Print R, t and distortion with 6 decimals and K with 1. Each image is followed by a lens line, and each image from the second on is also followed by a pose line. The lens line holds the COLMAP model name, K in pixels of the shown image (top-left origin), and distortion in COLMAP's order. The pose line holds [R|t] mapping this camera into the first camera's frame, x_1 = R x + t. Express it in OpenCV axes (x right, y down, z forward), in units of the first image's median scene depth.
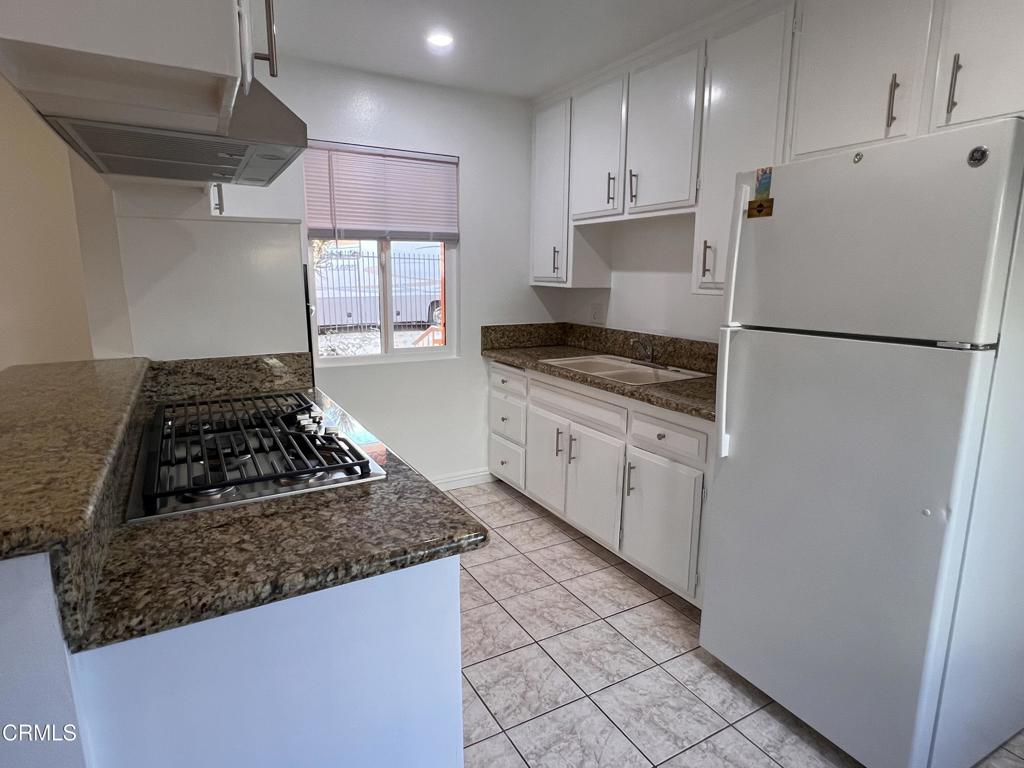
lens RADIAL K [[574.0, 0, 504.6], [0, 574.0, 386.0], [0, 0, 1]] dist [0.000846, 0.001463]
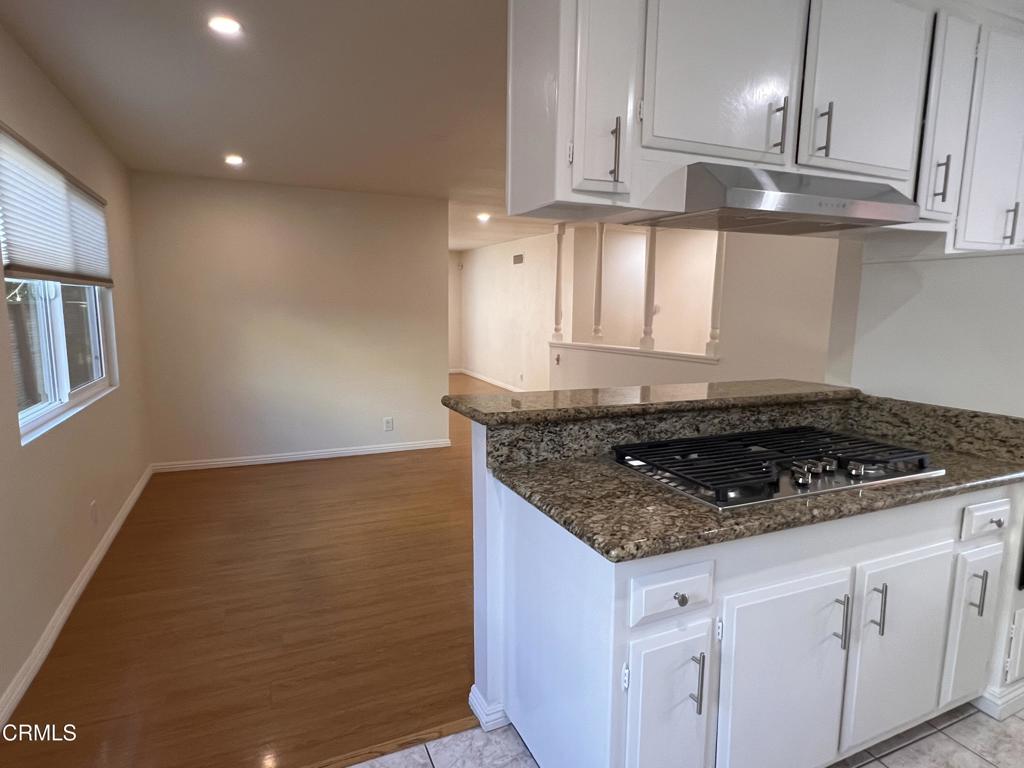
lens RADIAL K [[574.0, 0, 504.6], [0, 574.0, 386.0], [0, 0, 1]] dist [0.000846, 0.001463]
pose [[-0.100418, 0.136406, -0.985550, 0.504116], [-0.204590, 0.966558, 0.154623, -0.083827], [0.973683, 0.217161, -0.069152, 0.401927]]
